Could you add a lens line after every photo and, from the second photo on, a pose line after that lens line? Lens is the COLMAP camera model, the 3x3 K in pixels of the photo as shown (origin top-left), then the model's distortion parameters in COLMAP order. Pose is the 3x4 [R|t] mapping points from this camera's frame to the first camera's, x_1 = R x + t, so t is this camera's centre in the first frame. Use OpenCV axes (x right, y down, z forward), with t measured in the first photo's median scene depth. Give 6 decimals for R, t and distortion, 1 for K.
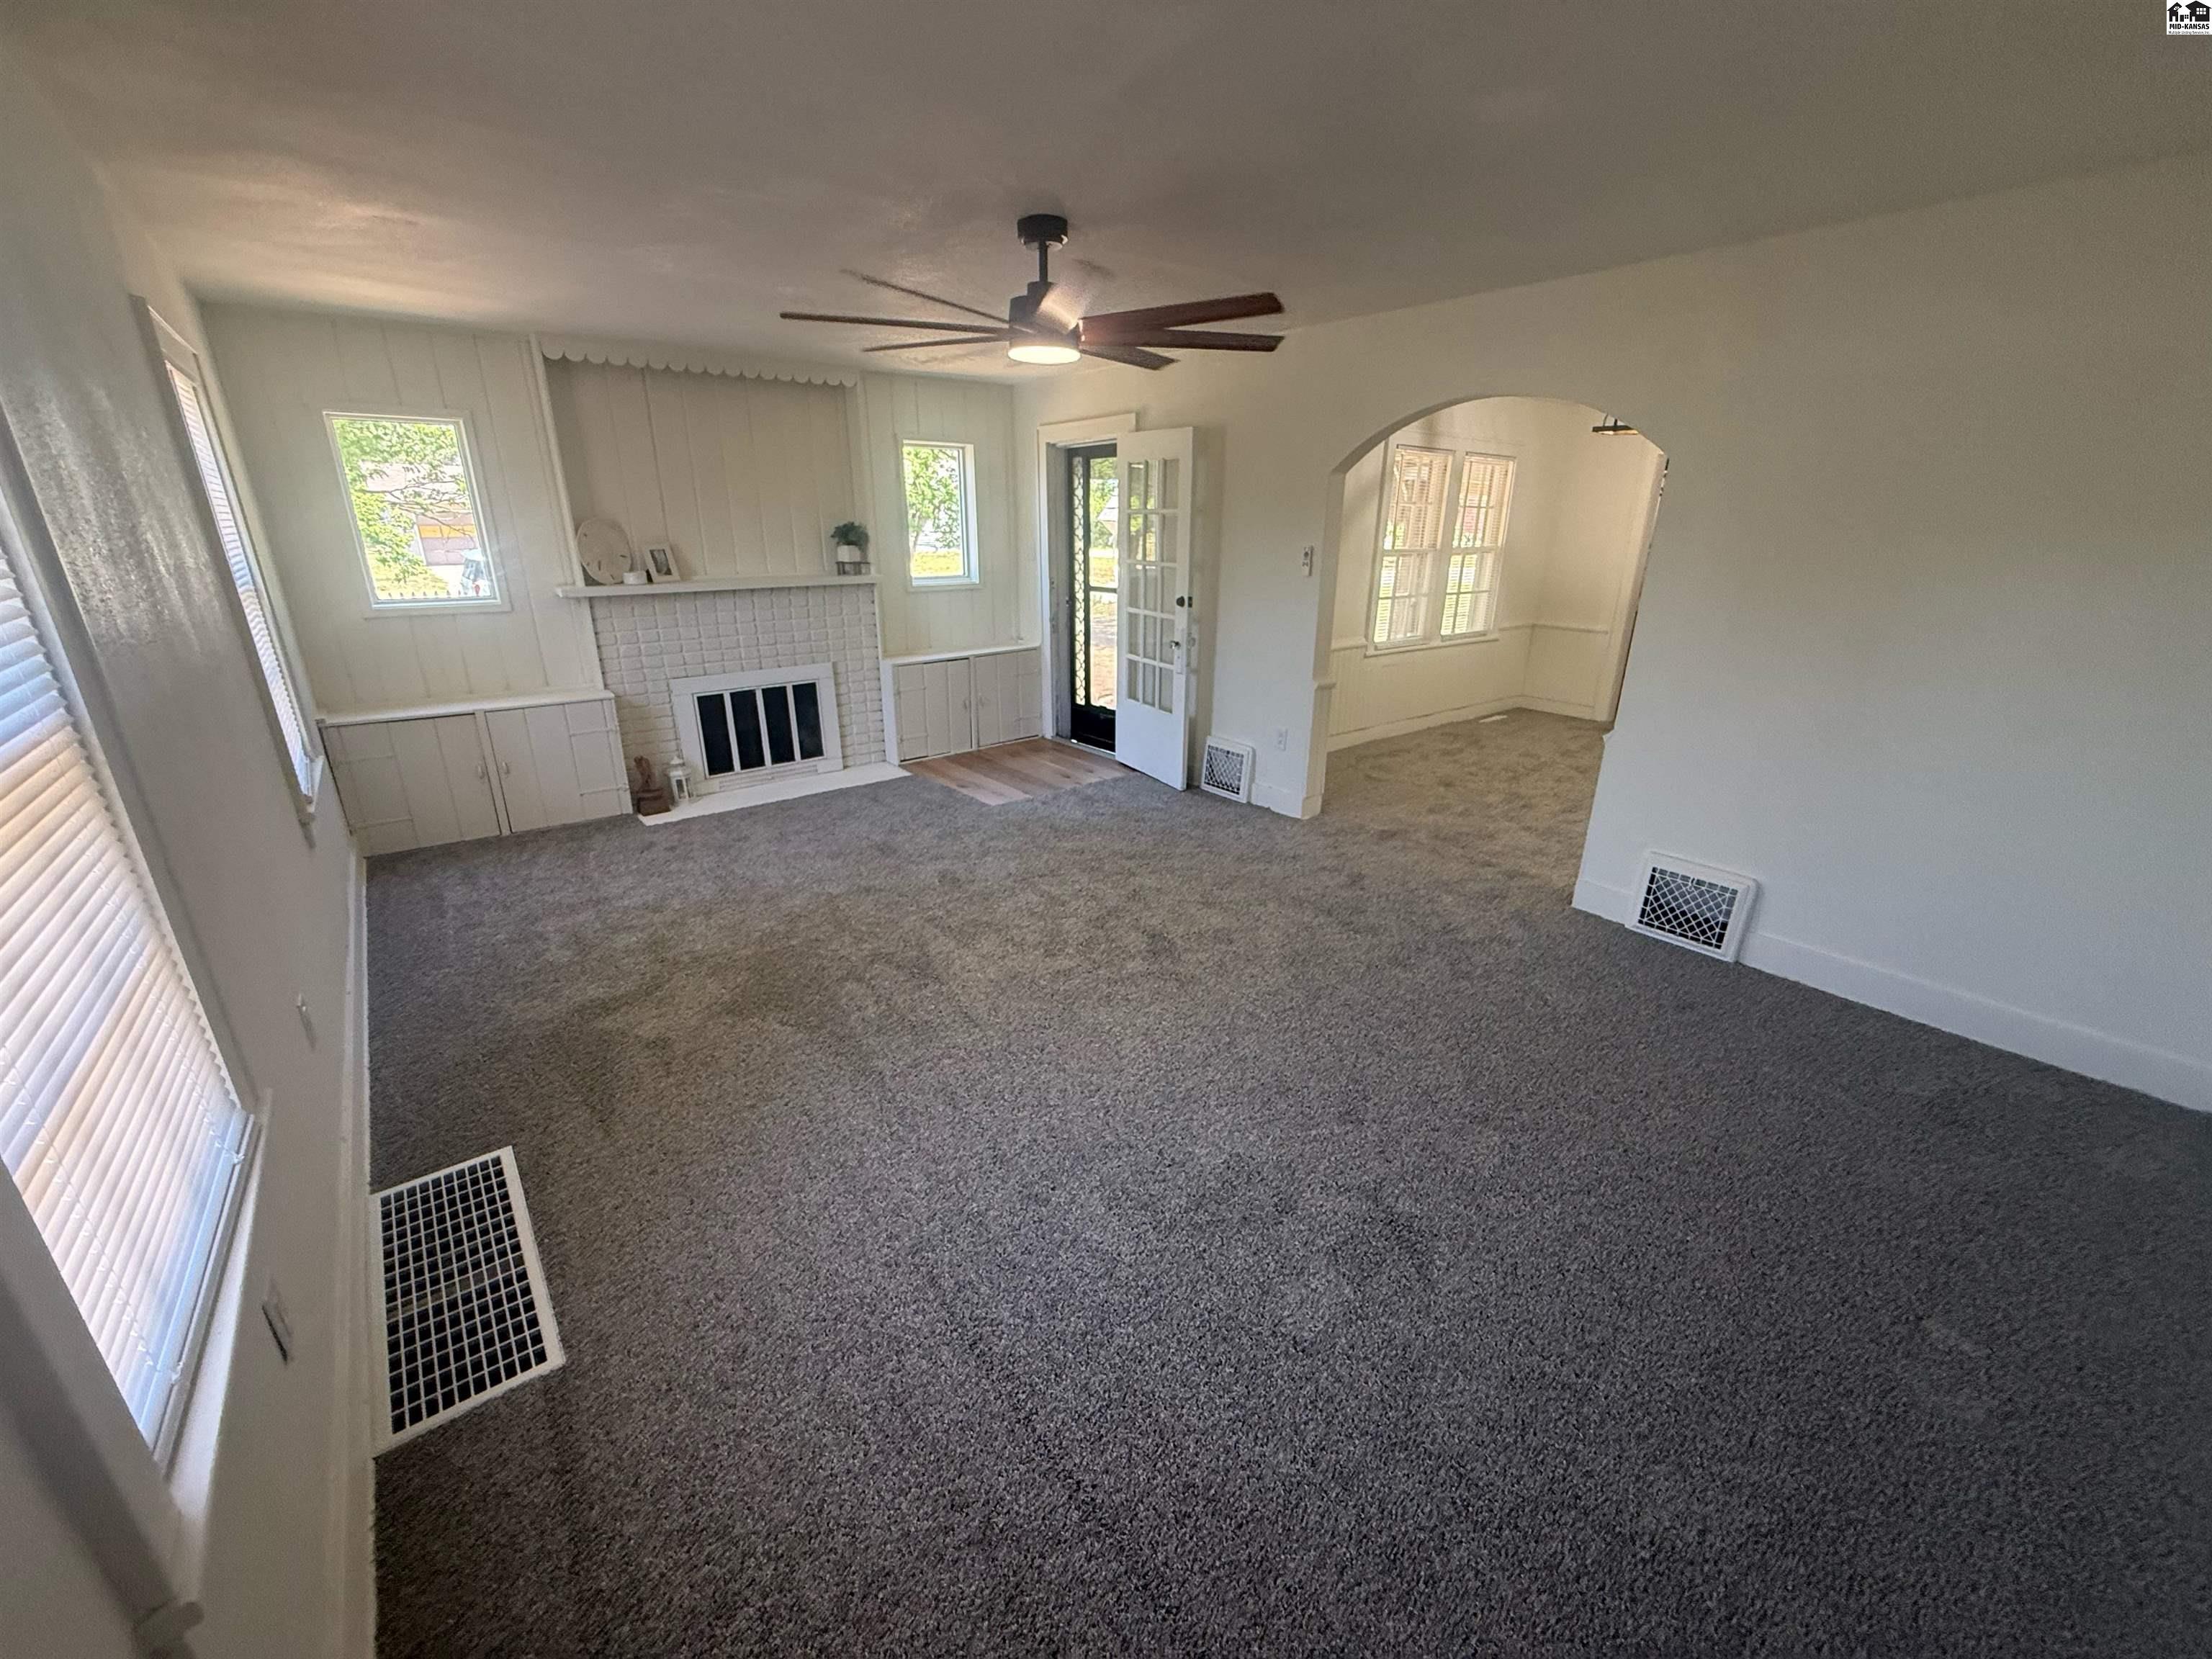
lens RADIAL K [[880.3, 0, 1091.1], [0, 880.3, 829.5], [0, 0, 1]] dist [0.002505, -0.000055]
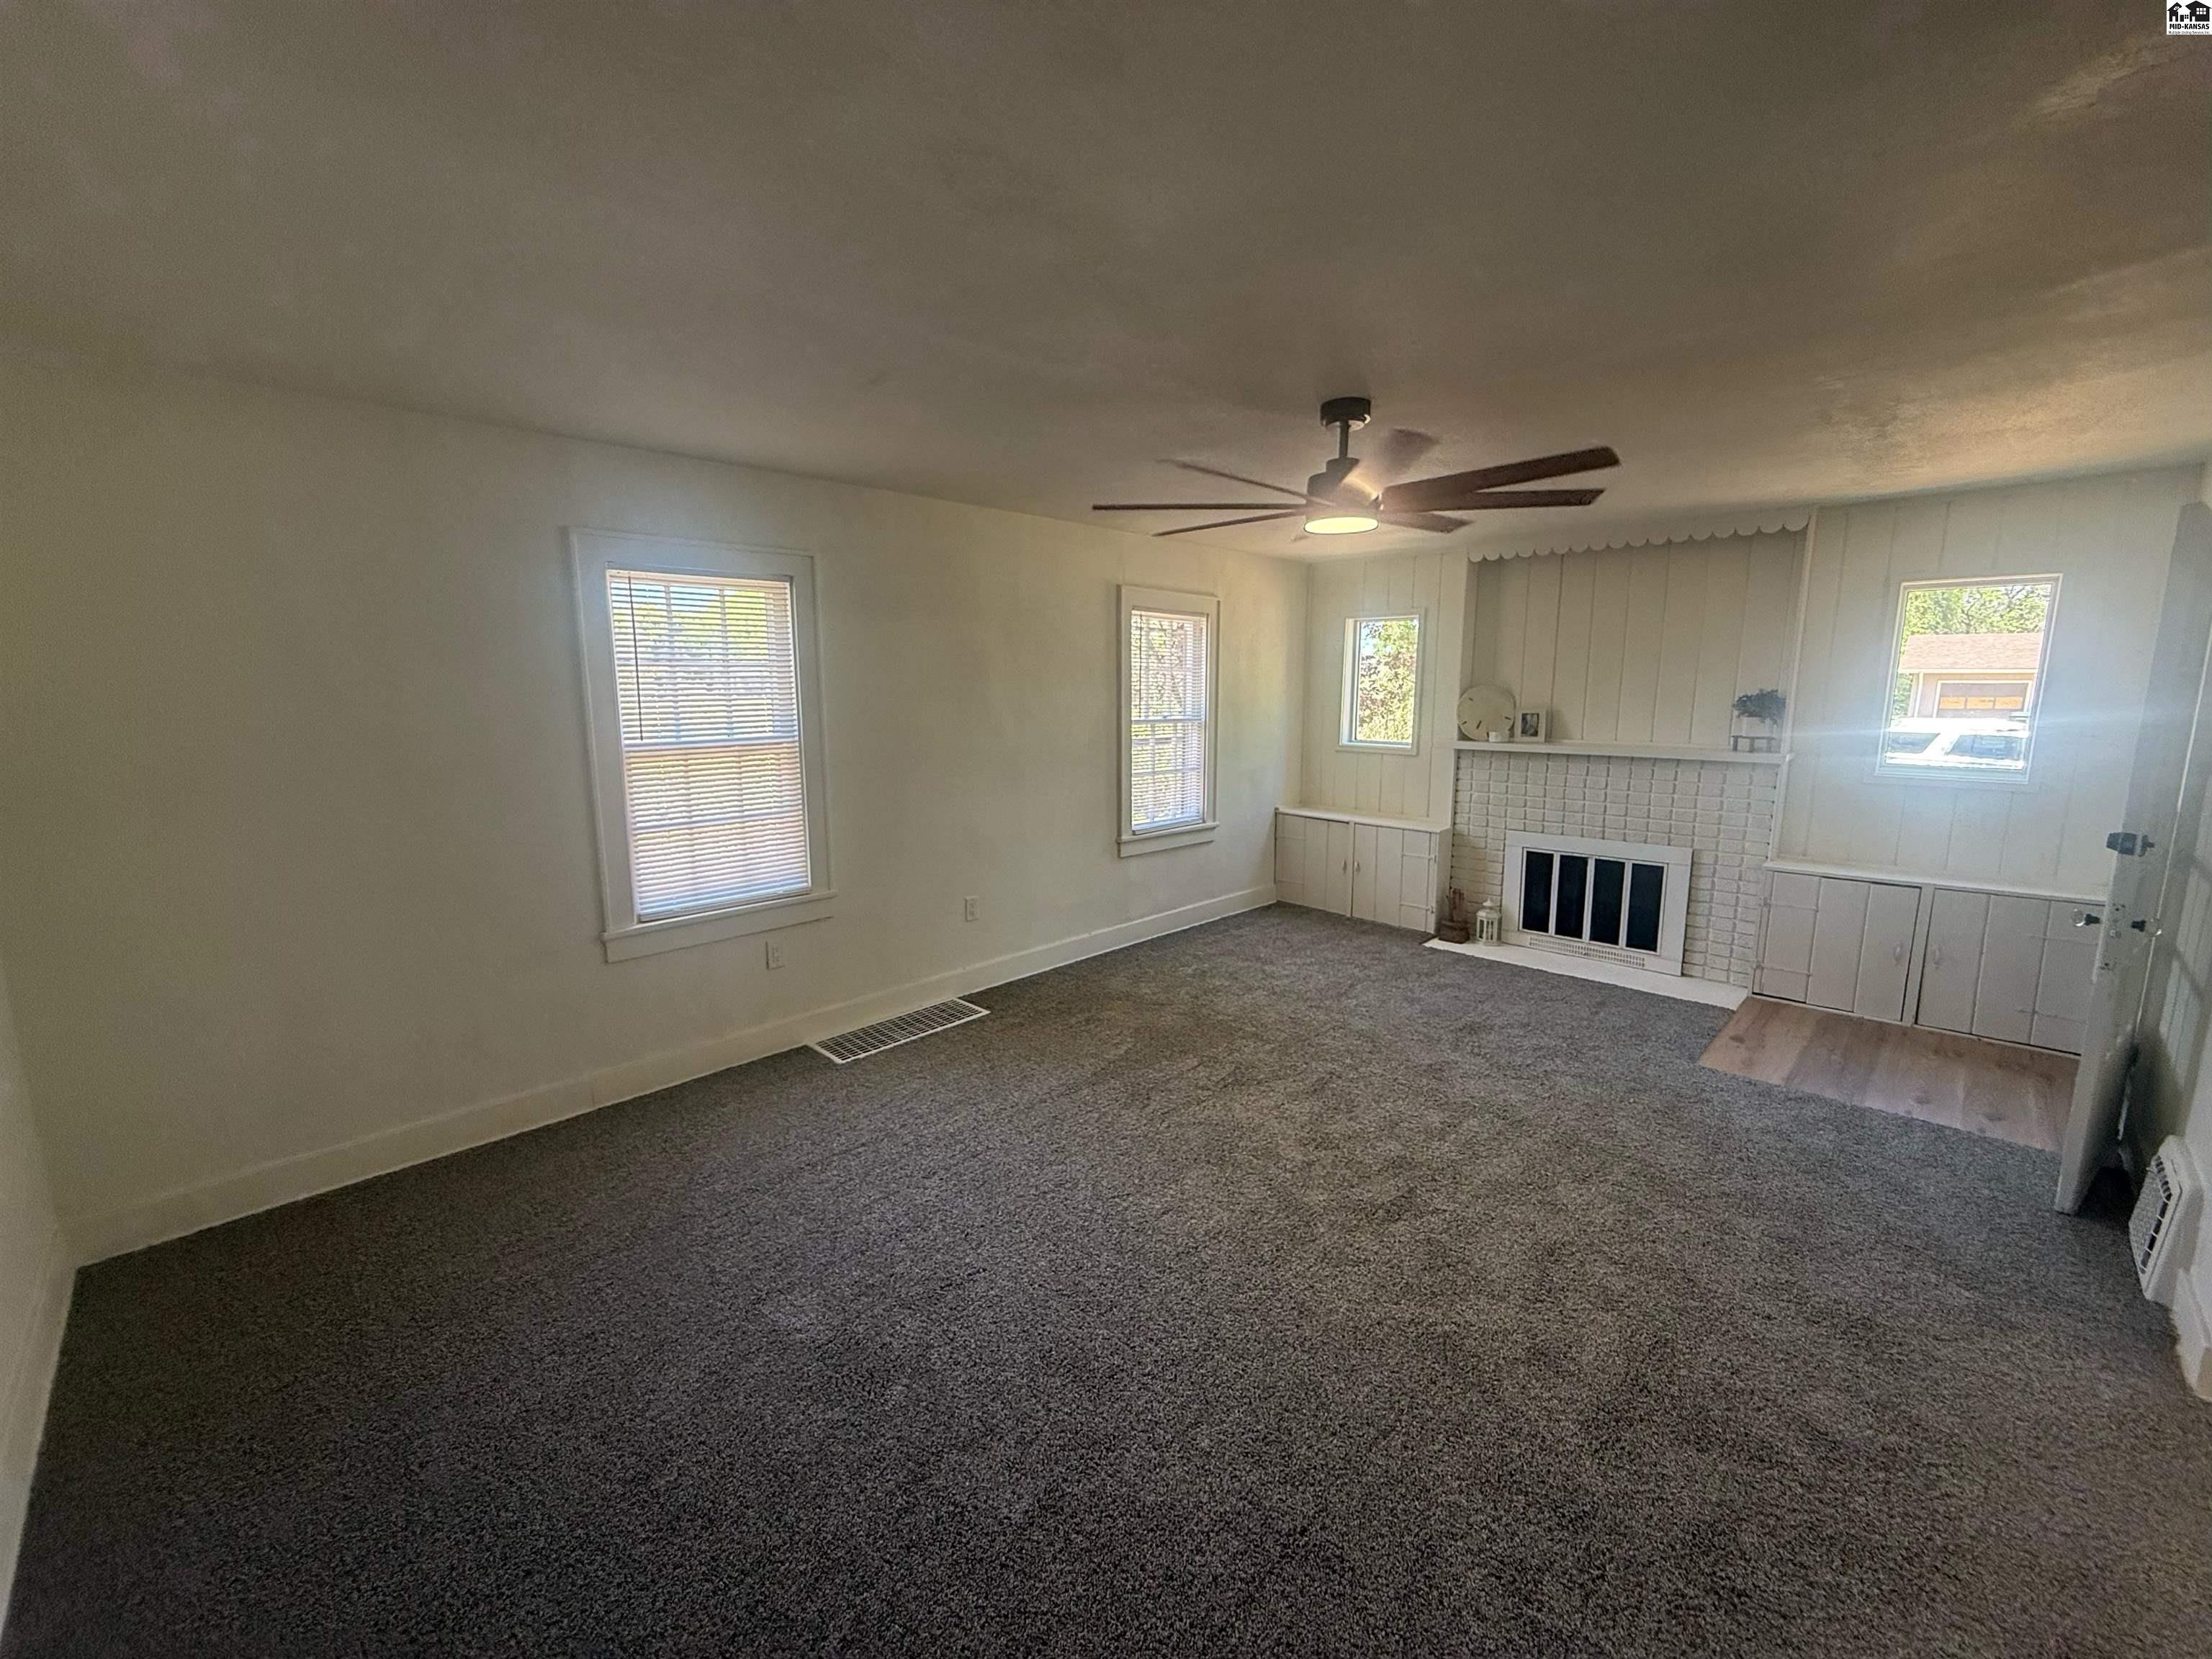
lens RADIAL K [[880.3, 0, 1098.2], [0, 880.3, 828.1], [0, 0, 1]] dist [0.002505, -0.000055]
pose [[0.125779, 0.159825, -0.979099, 0.498336], [-0.329271, 0.937716, 0.110770, -0.125897], [0.935821, 0.308457, 0.170571, 0.350318]]
